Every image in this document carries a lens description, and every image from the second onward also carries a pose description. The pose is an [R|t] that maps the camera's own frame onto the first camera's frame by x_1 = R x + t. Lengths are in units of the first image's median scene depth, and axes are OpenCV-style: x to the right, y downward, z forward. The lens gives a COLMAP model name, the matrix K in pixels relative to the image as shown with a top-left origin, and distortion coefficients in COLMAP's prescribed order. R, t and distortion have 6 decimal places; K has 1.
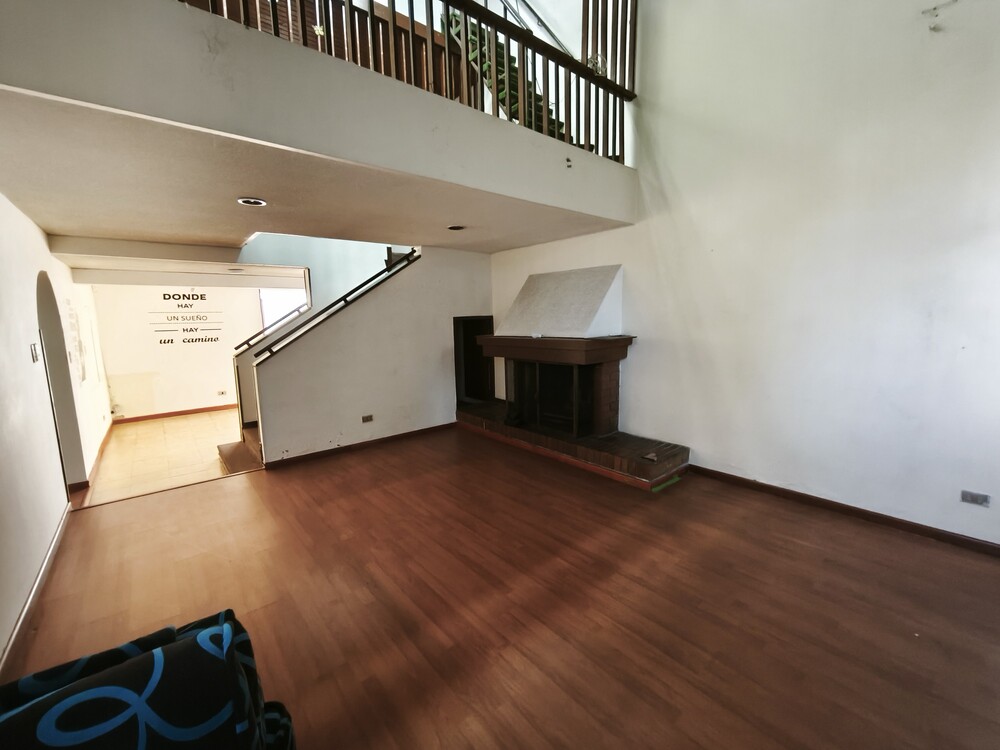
lens RADIAL K [[416.3, 0, 501.8], [0, 416.3, 371.9], [0, 0, 1]] dist [-0.001616, -0.000131]
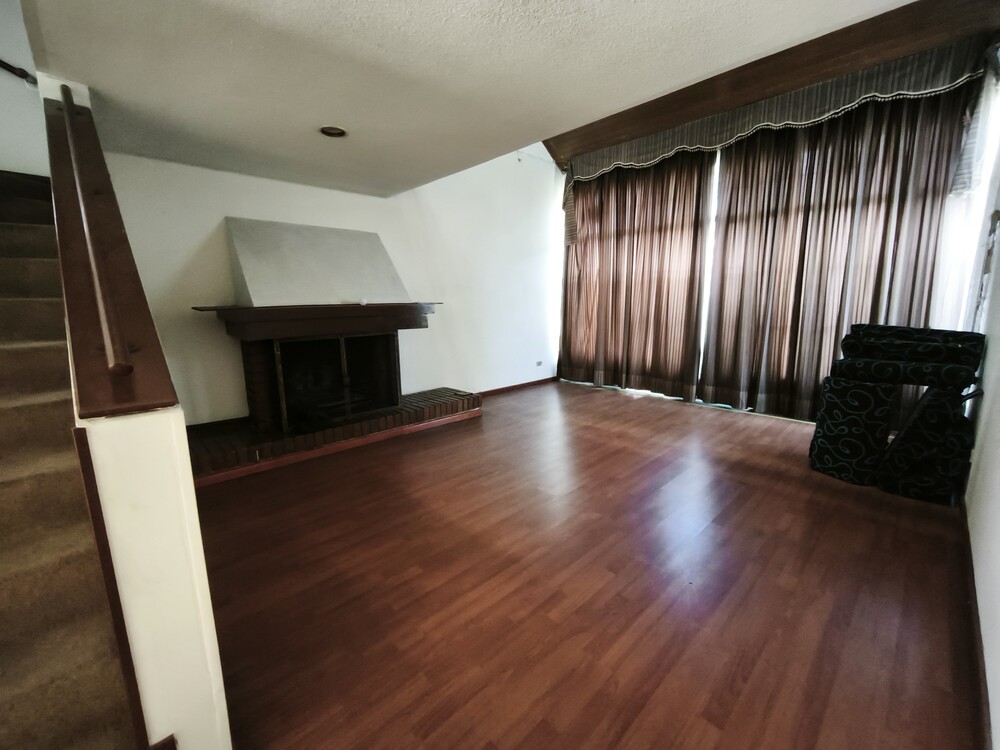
lens RADIAL K [[416.3, 0, 502.1], [0, 416.3, 376.4], [0, 0, 1]] dist [-0.001616, -0.000131]
pose [[-0.068835, -0.145615, 0.986944, -0.950113], [0.153237, 0.976007, 0.154689, -0.033028], [-0.985789, 0.161884, -0.044870, 0.966884]]
